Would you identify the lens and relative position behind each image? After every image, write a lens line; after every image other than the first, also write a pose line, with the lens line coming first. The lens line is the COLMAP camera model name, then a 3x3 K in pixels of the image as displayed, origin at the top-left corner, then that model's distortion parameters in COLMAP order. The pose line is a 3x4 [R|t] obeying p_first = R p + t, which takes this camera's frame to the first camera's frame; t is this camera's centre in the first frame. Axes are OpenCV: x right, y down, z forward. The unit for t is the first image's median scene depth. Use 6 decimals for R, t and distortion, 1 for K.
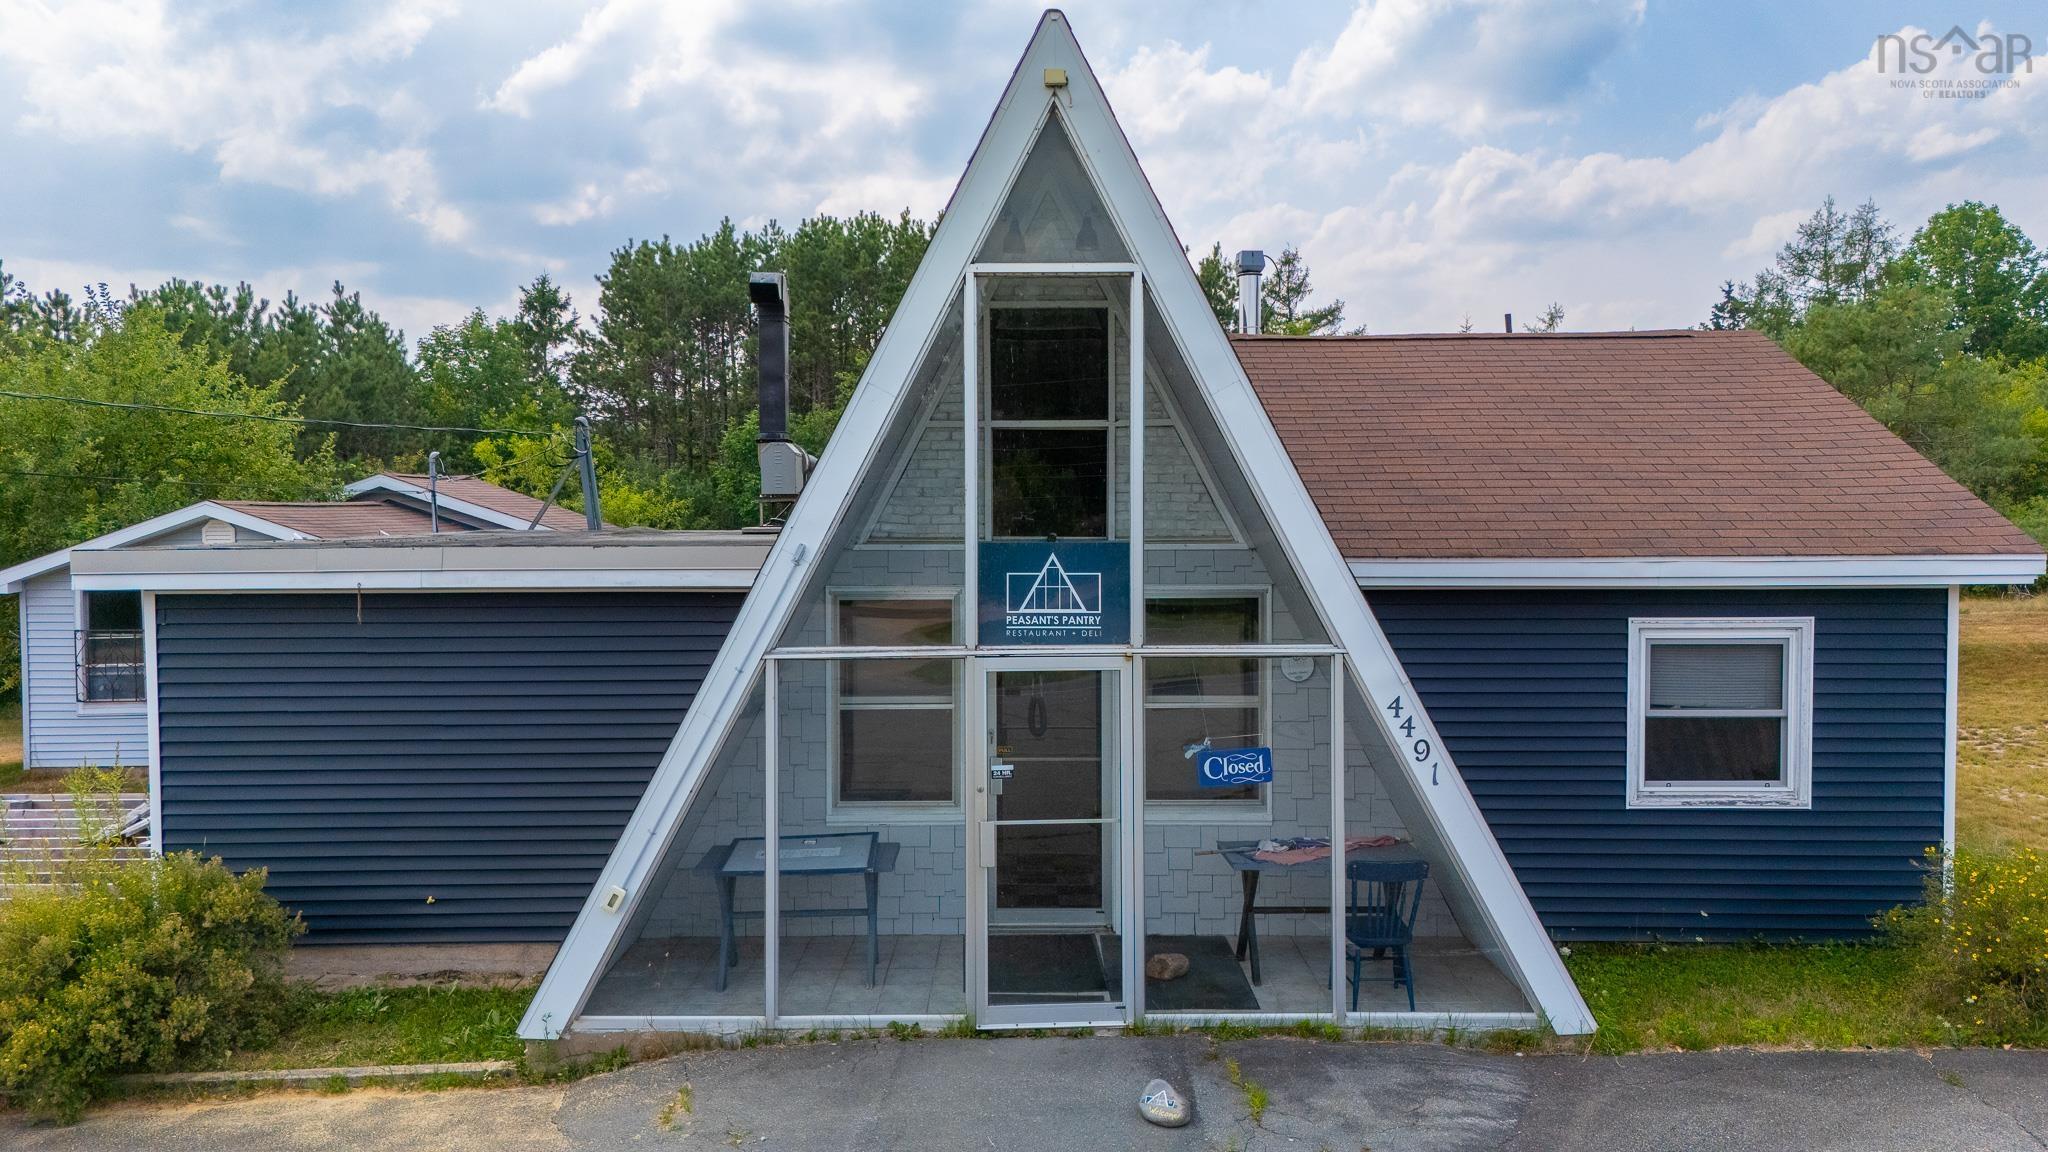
lens RADIAL K [[1544.5, 0, 1024.0], [0, 1544.5, 576.0], [0, 0, 1]] dist [0.037147, -0.000299]
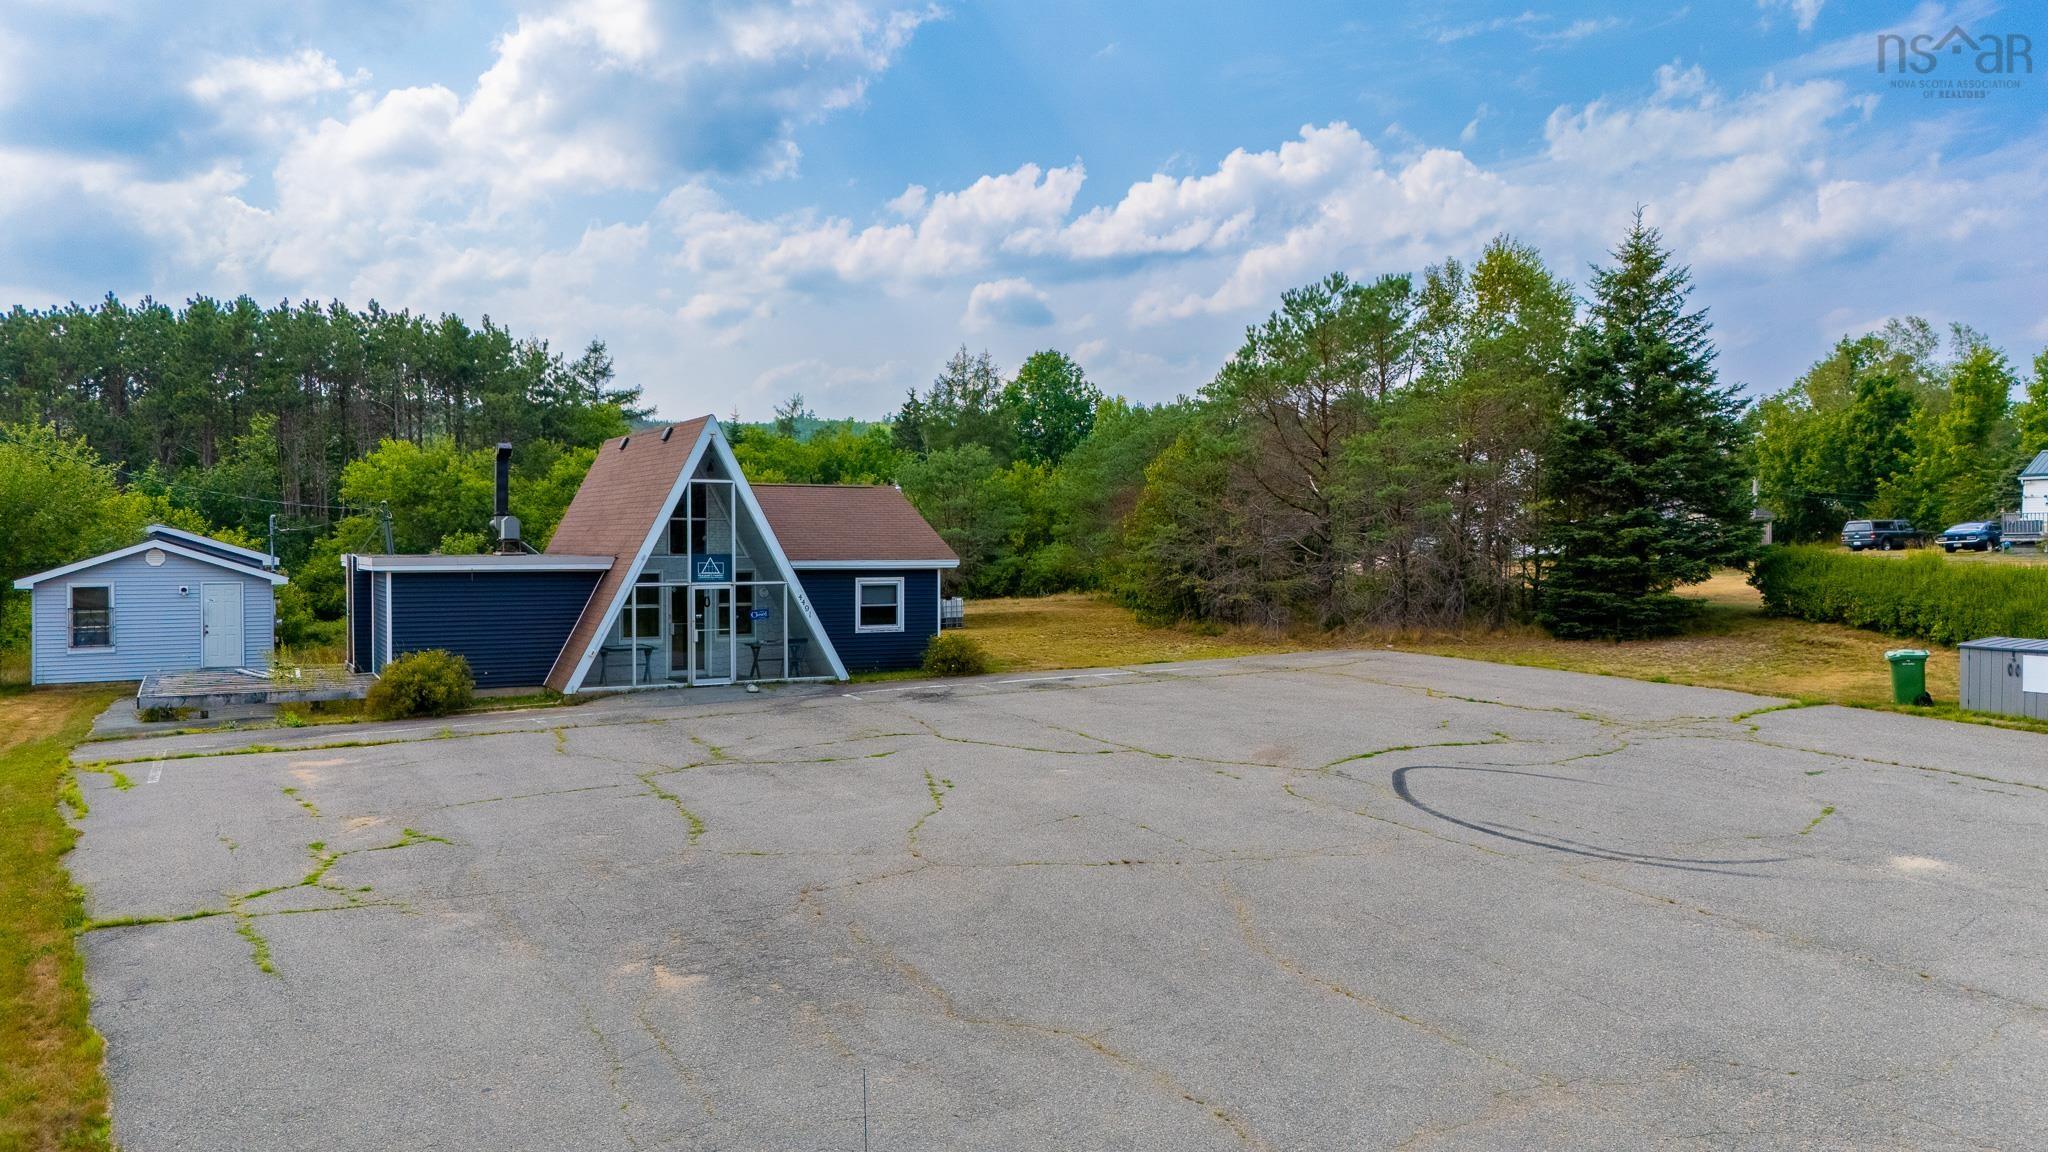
lens RADIAL K [[1535.0, 0, 1024.0], [0, 1535.0, 576.0], [0, 0, 1]] dist [0.096196, -0.098287]
pose [[0.882998, -0.005377, 0.469347, -0.884345], [0.017196, 0.999634, -0.020900, 0.100480], [-0.469062, 0.026526, 0.882767, -2.192776]]
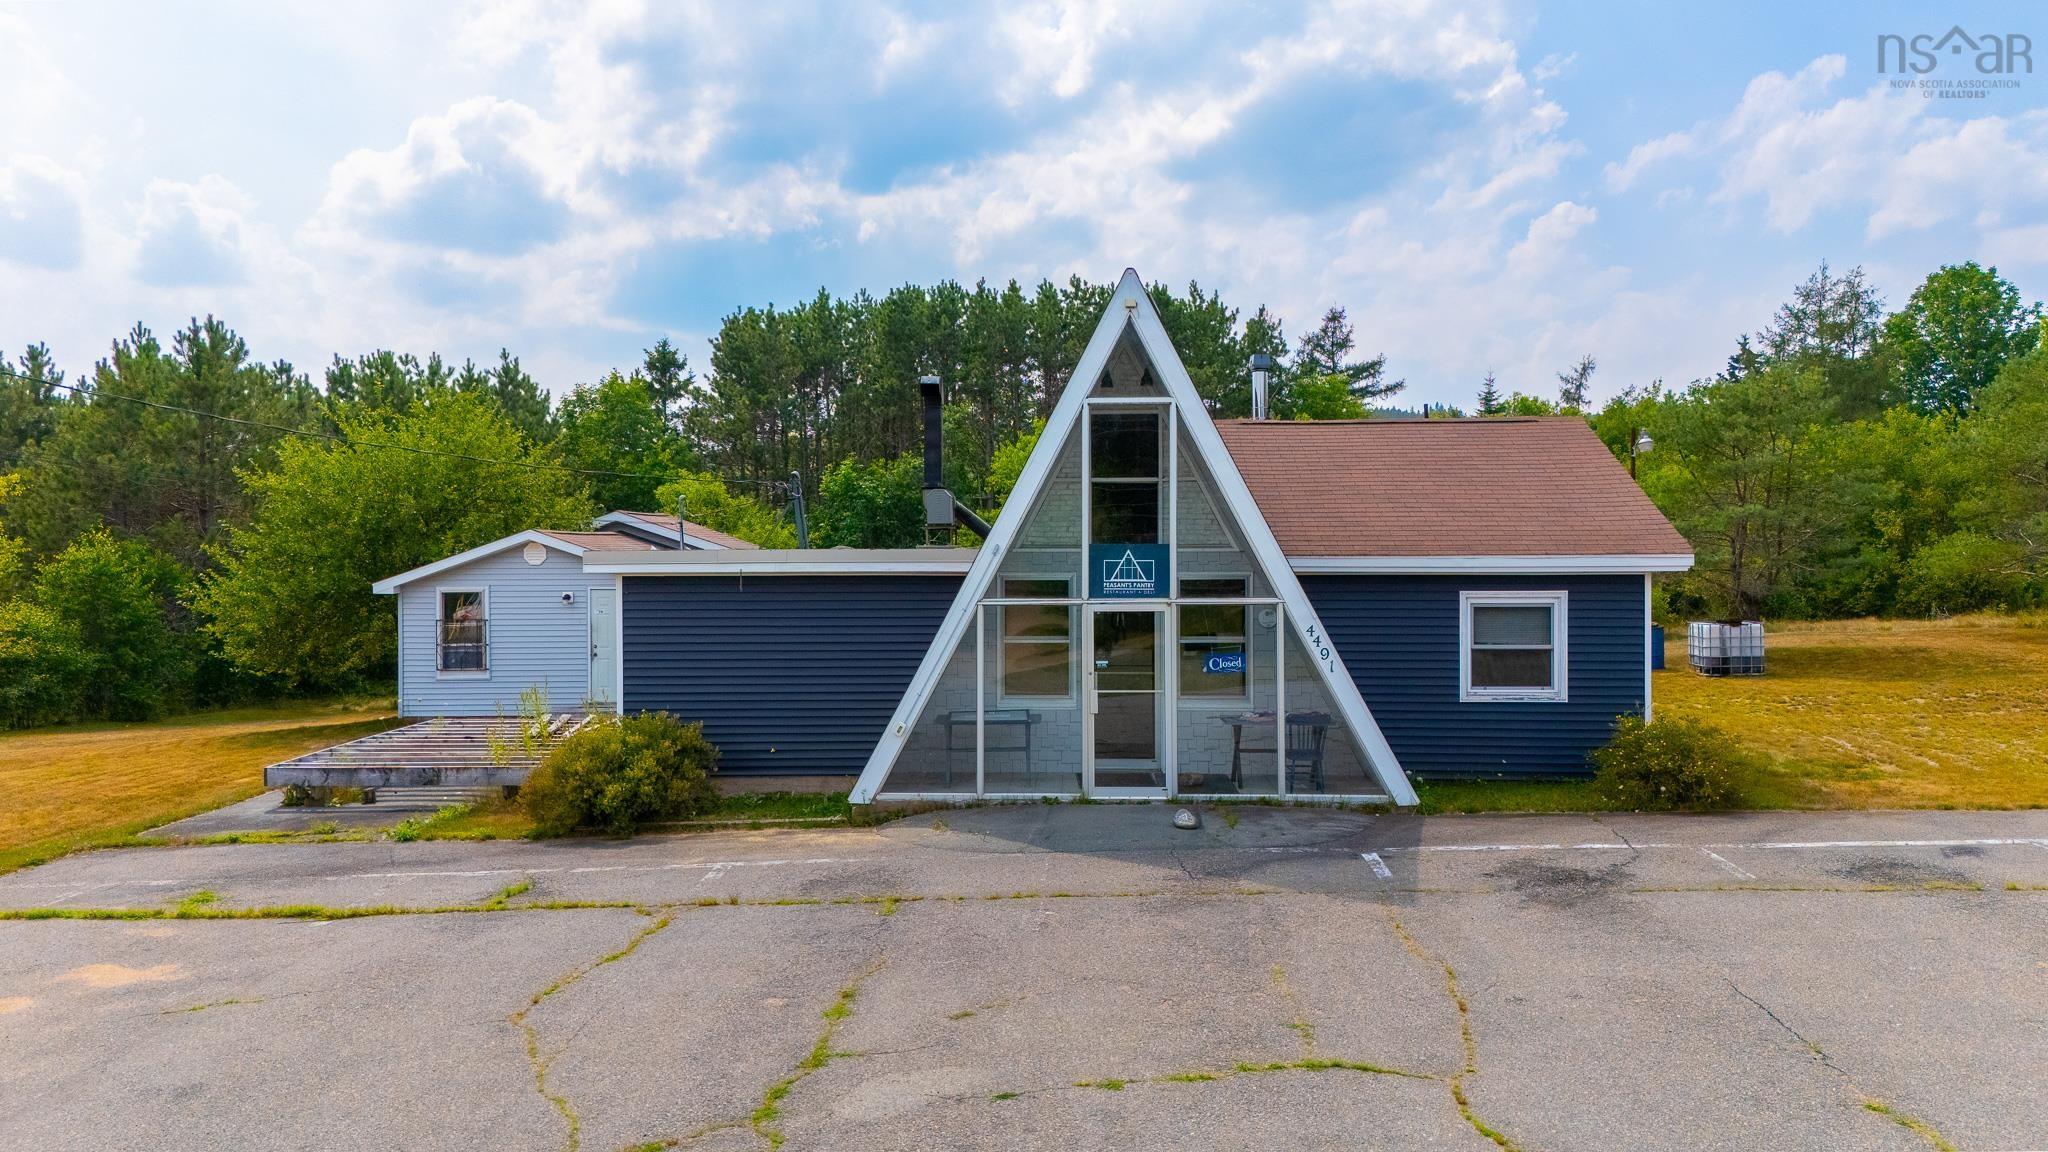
lens RADIAL K [[1535.0, 0, 1024.0], [0, 1535.0, 576.0], [0, 0, 1]] dist [0.096196, -0.098287]
pose [[0.999352, 0.001435, -0.035958, -0.034994], [-0.002389, 0.999646, -0.026498, 0.056512], [0.035907, 0.026566, 0.999002, -0.738634]]
